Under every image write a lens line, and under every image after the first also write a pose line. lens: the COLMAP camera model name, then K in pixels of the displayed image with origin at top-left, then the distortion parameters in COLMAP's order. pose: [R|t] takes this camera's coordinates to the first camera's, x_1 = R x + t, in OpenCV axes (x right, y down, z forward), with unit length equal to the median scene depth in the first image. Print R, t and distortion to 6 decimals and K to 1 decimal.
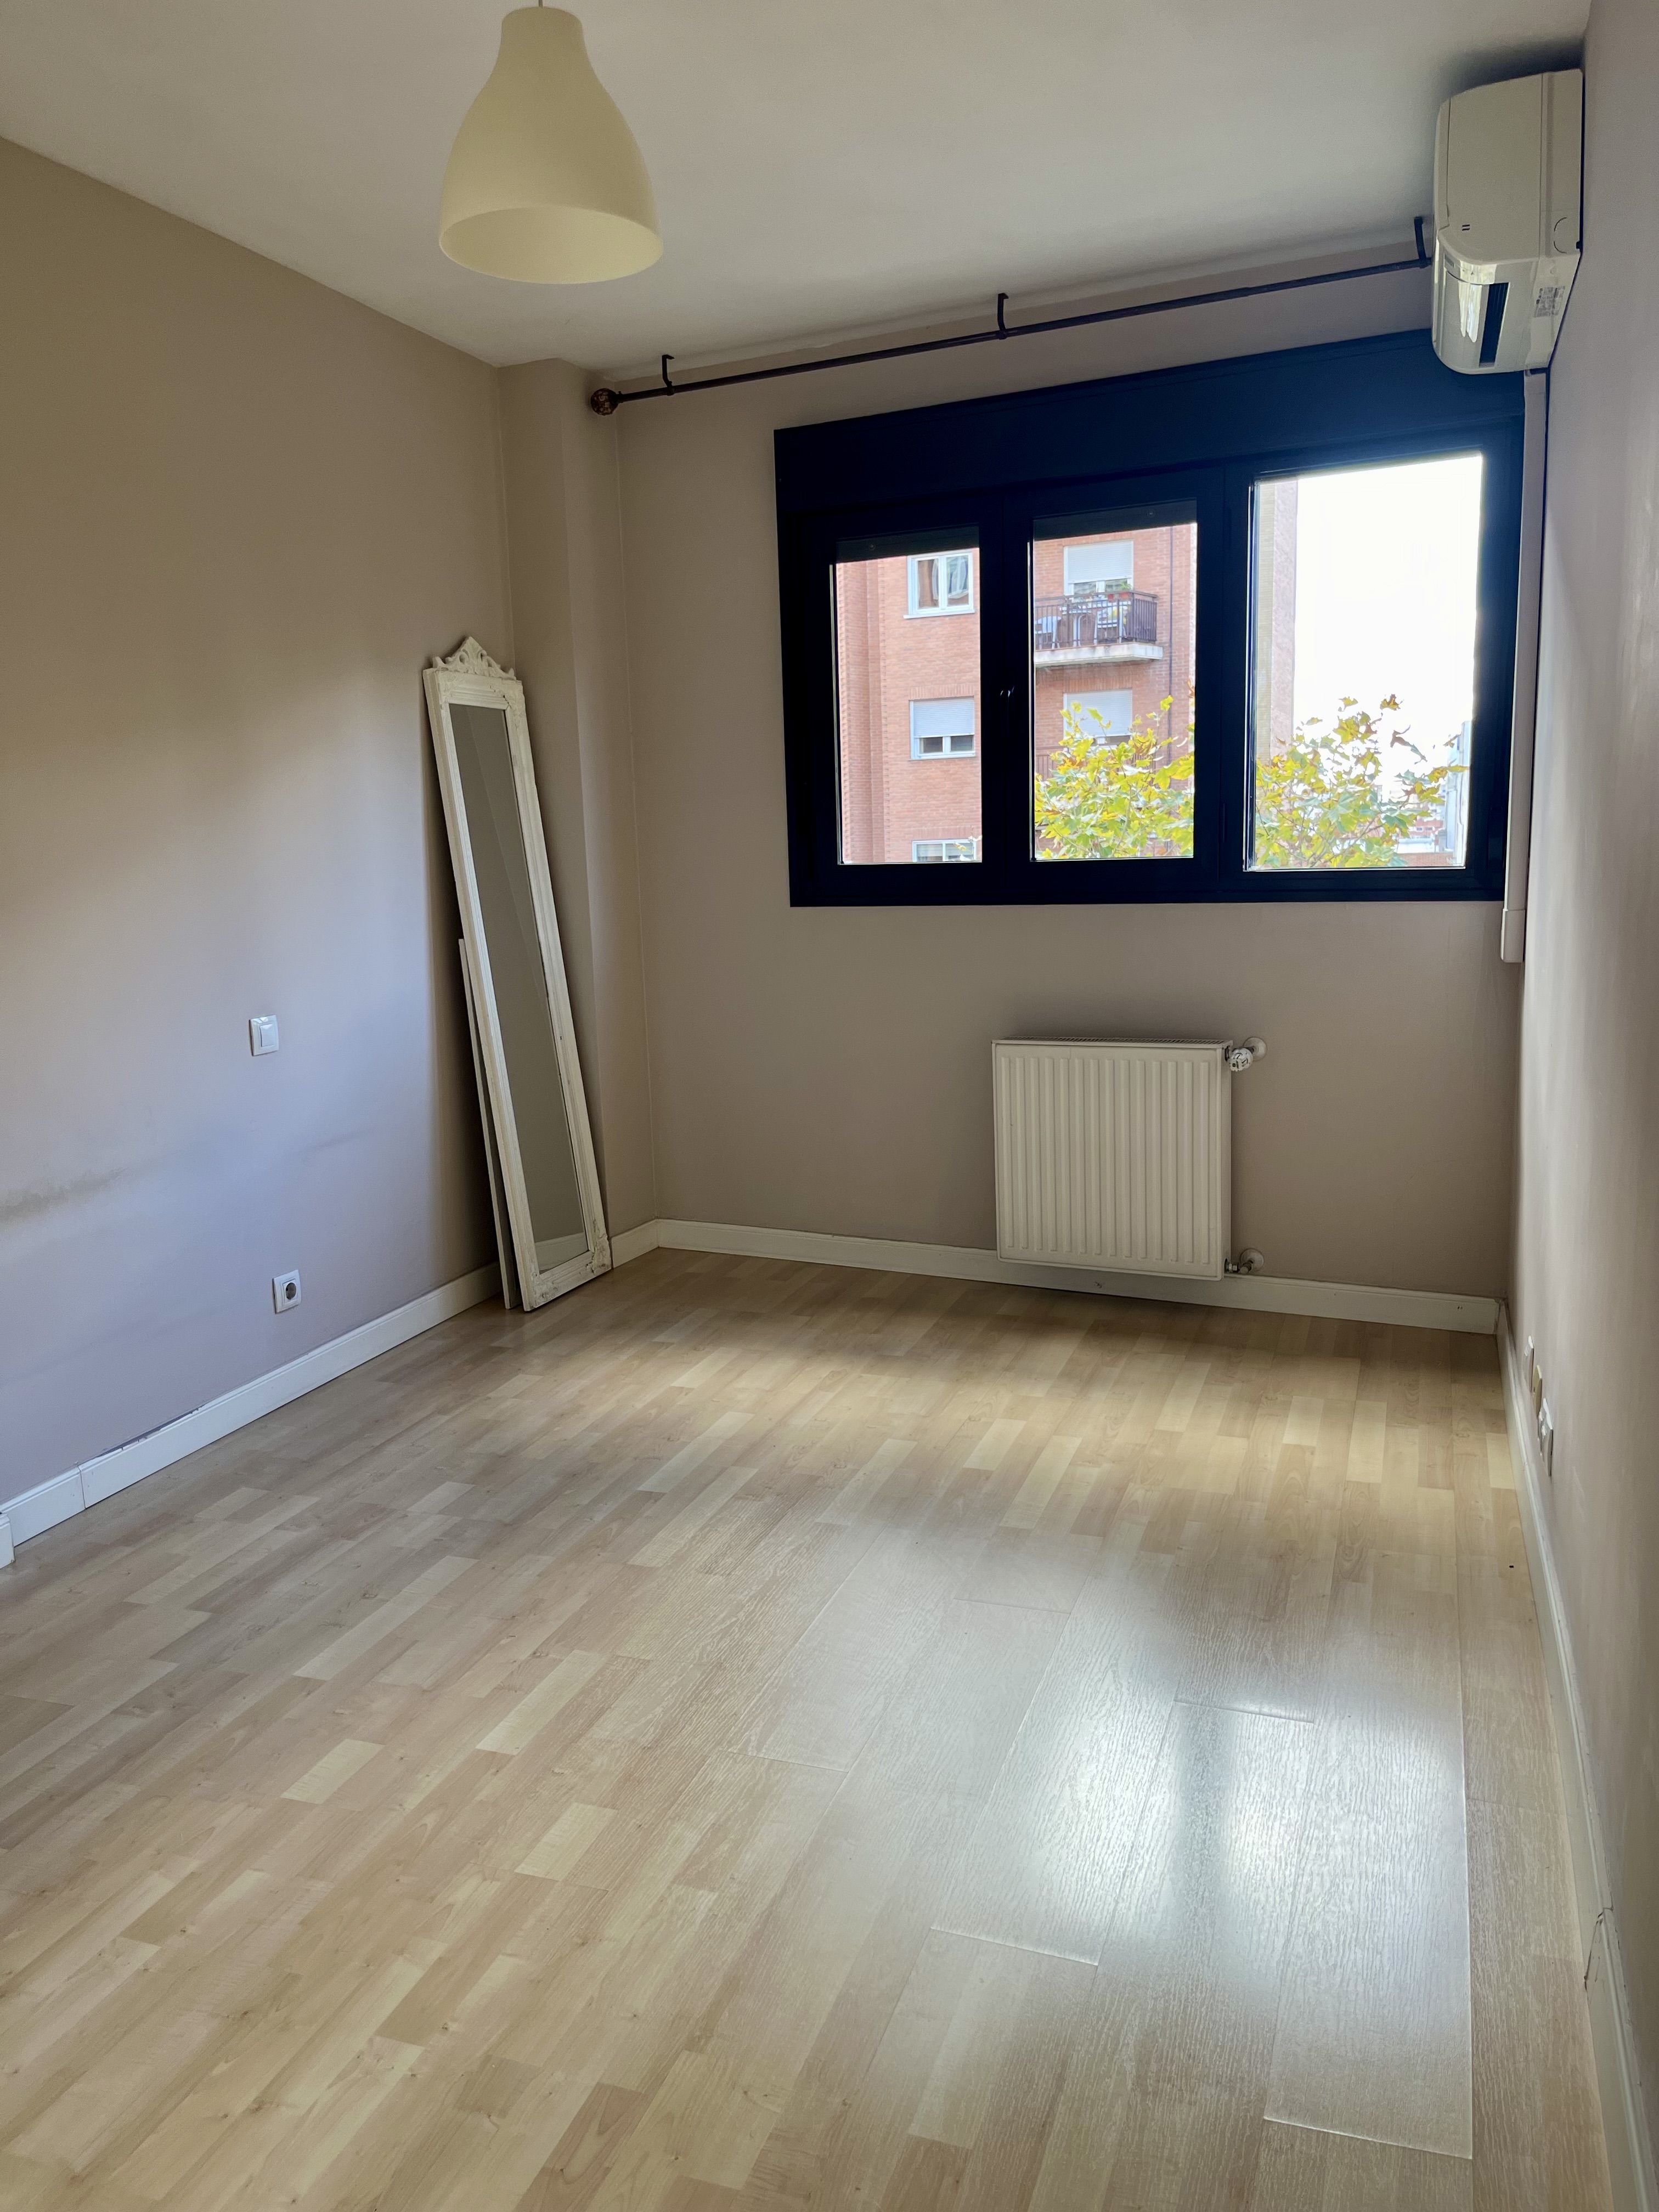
lens RADIAL K [[1665.0, 0, 811.1], [0, 1665.0, 1112.1], [0, 0, 1]] dist [0.057836, -0.088663]
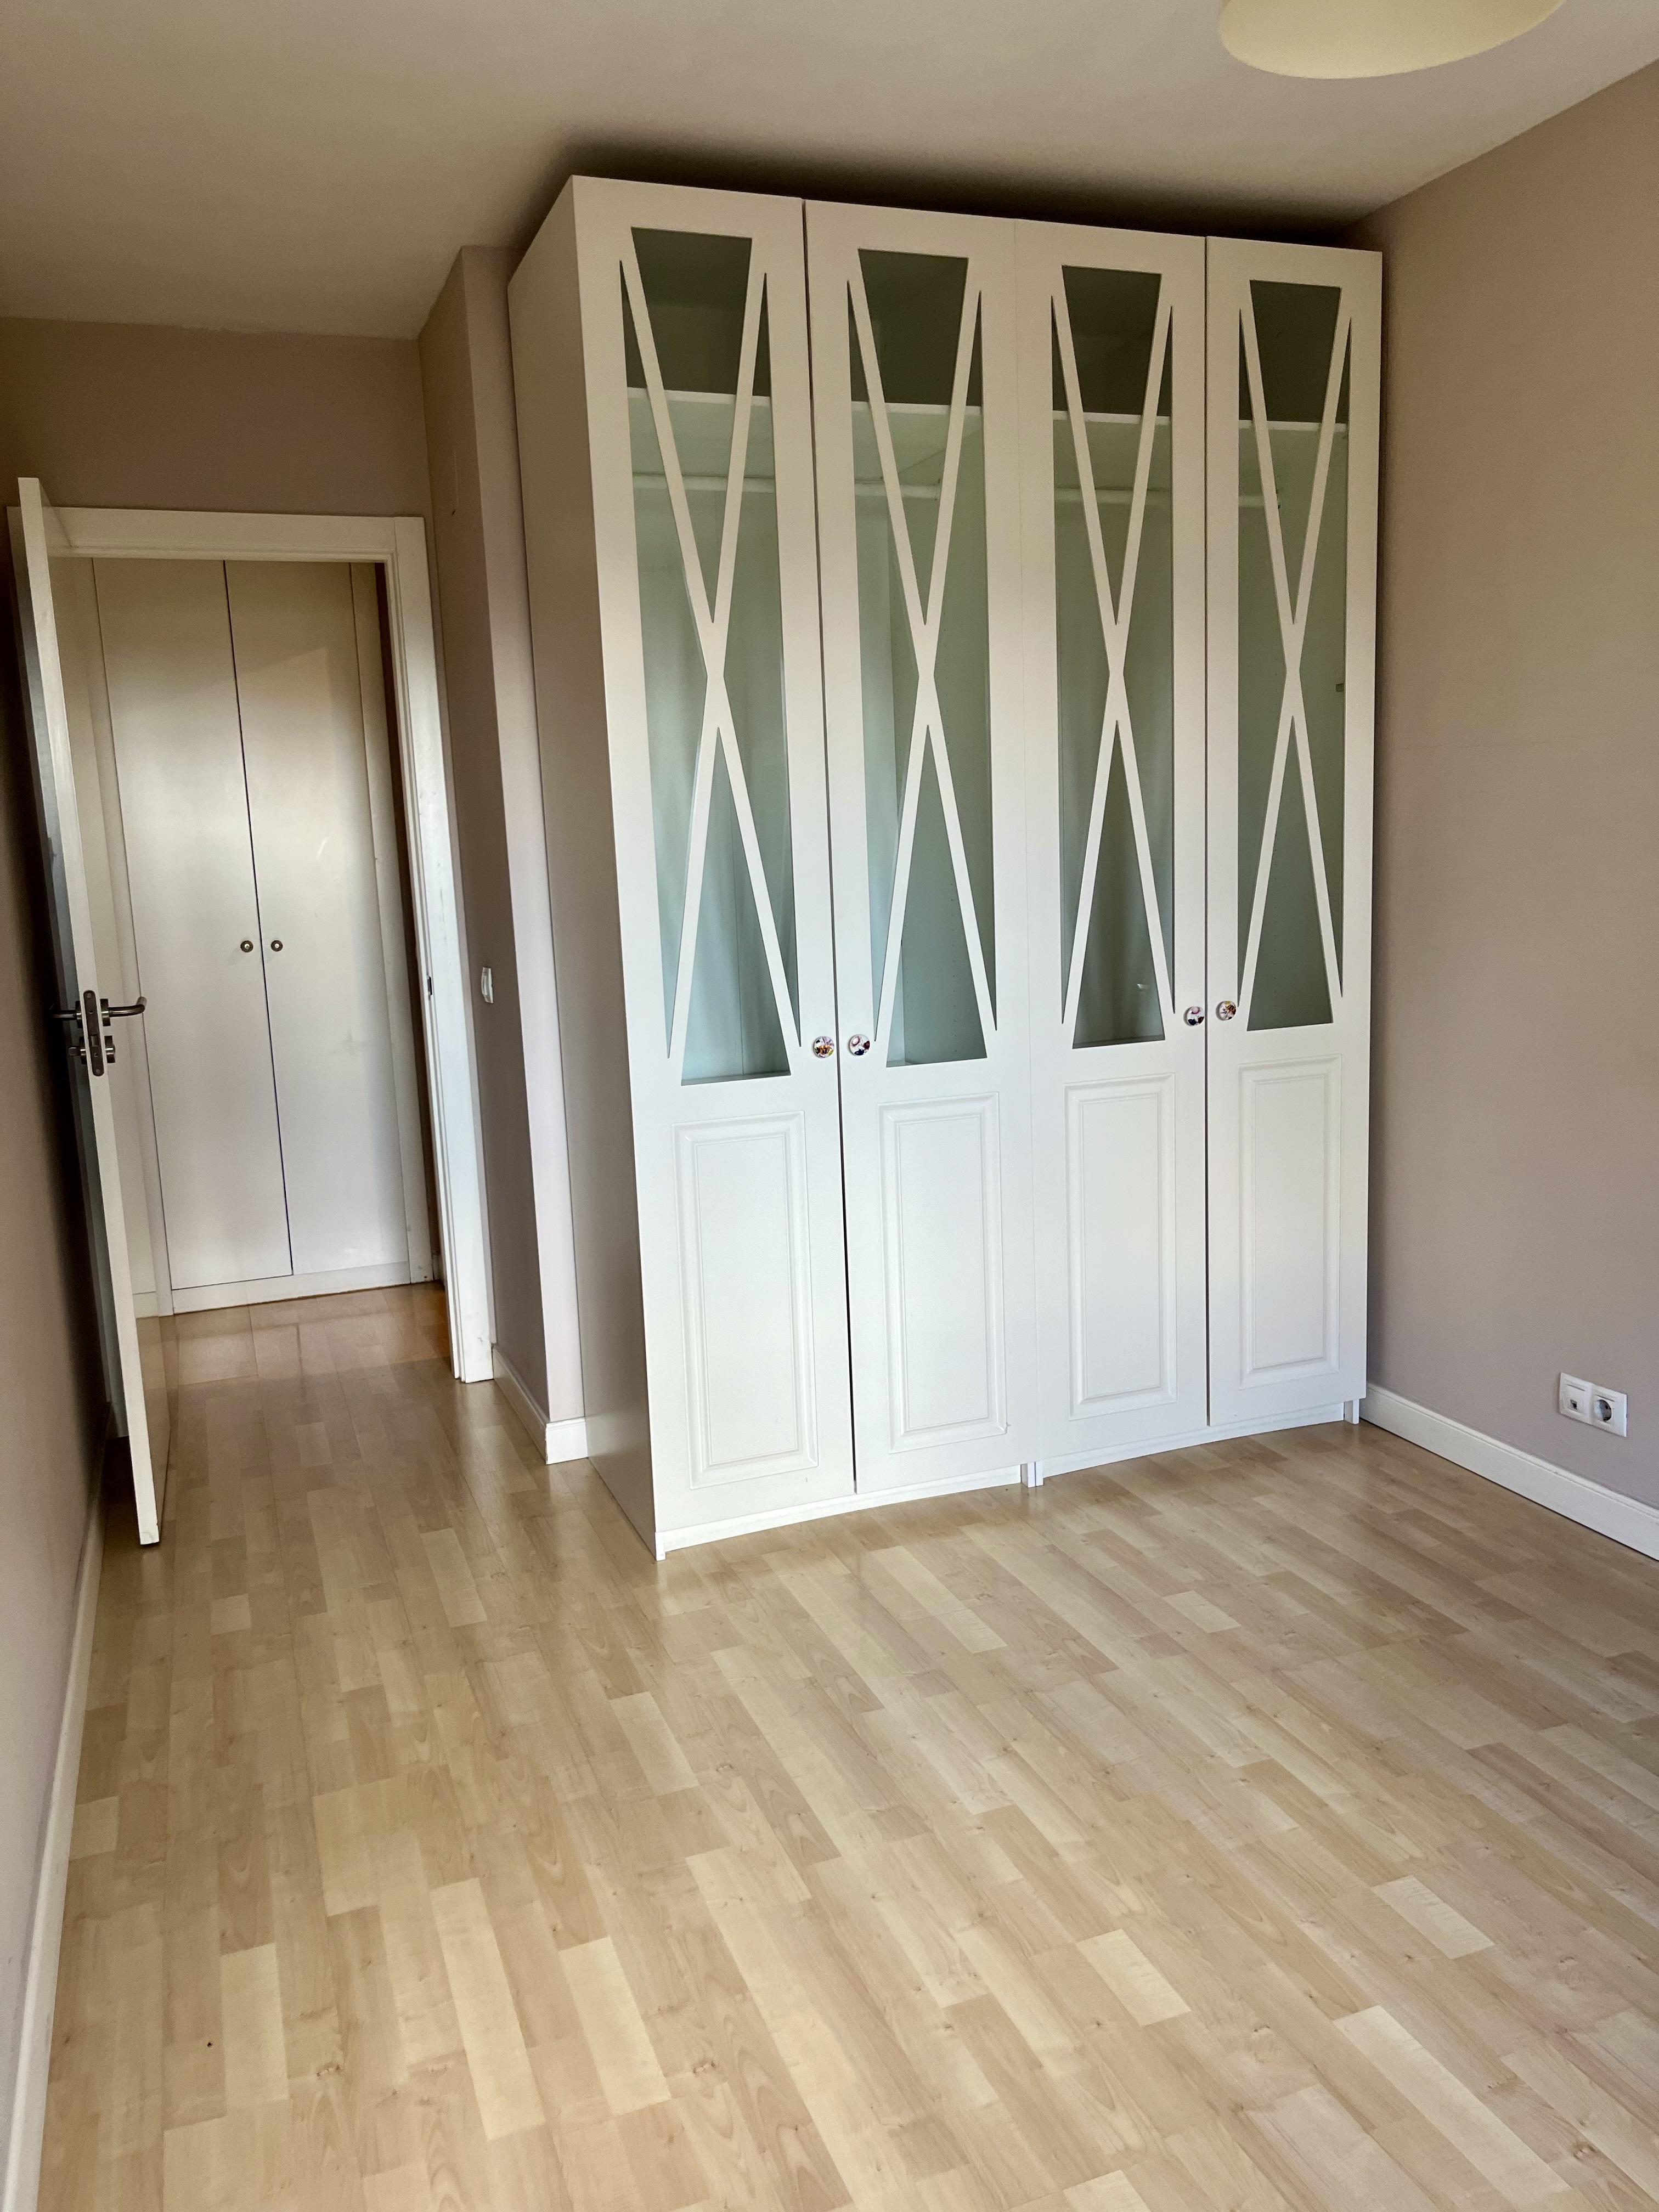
lens RADIAL K [[1665.0, 0, 821.6], [0, 1665.0, 1119.1], [0, 0, 1]] dist [0.057836, -0.088663]
pose [[-0.763048, 0.169387, -0.623752, 0.498297], [-0.043054, 0.949585, 0.310539, -0.302188], [0.644906, 0.263811, -0.717286, 1.483848]]
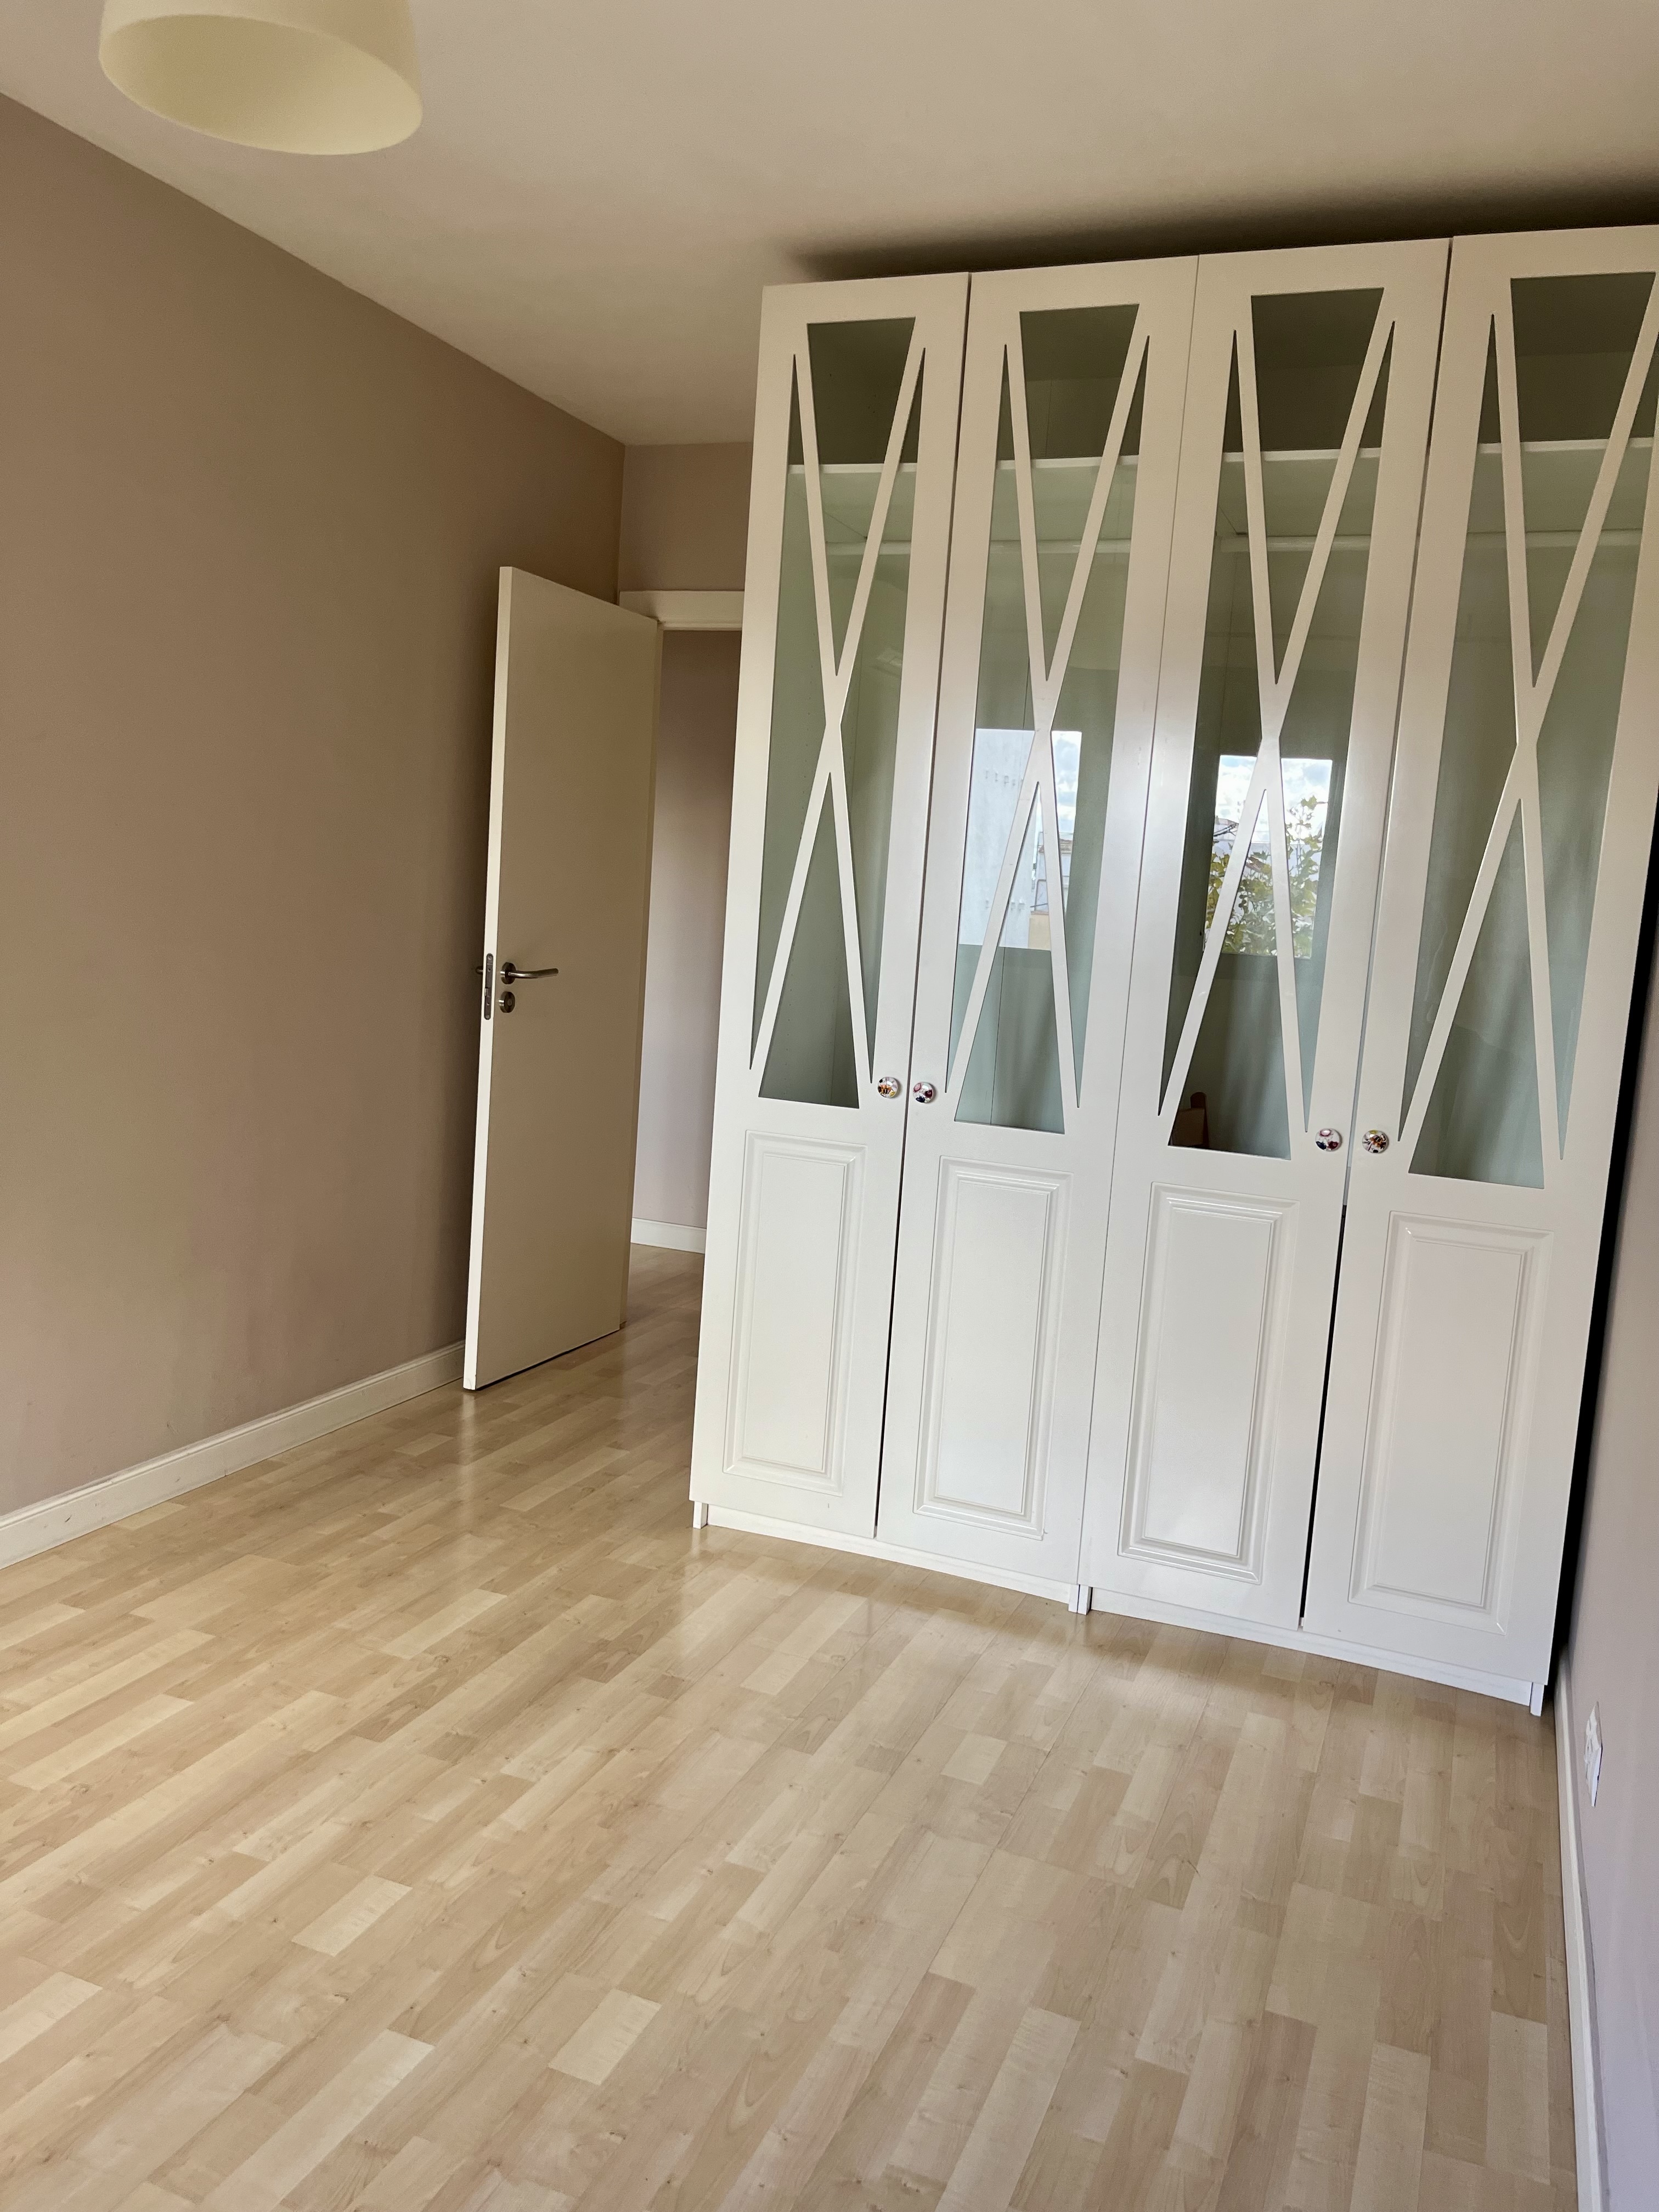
lens RADIAL K [[1665.0, 0, 819.6], [0, 1665.0, 1100.0], [0, 0, 1]] dist [0.057836, -0.088663]
pose [[-0.998529, -0.041849, 0.034486, -0.448429], [-0.030165, 0.957132, 0.288076, -0.325580], [-0.045064, 0.286612, -0.956986, 1.863146]]
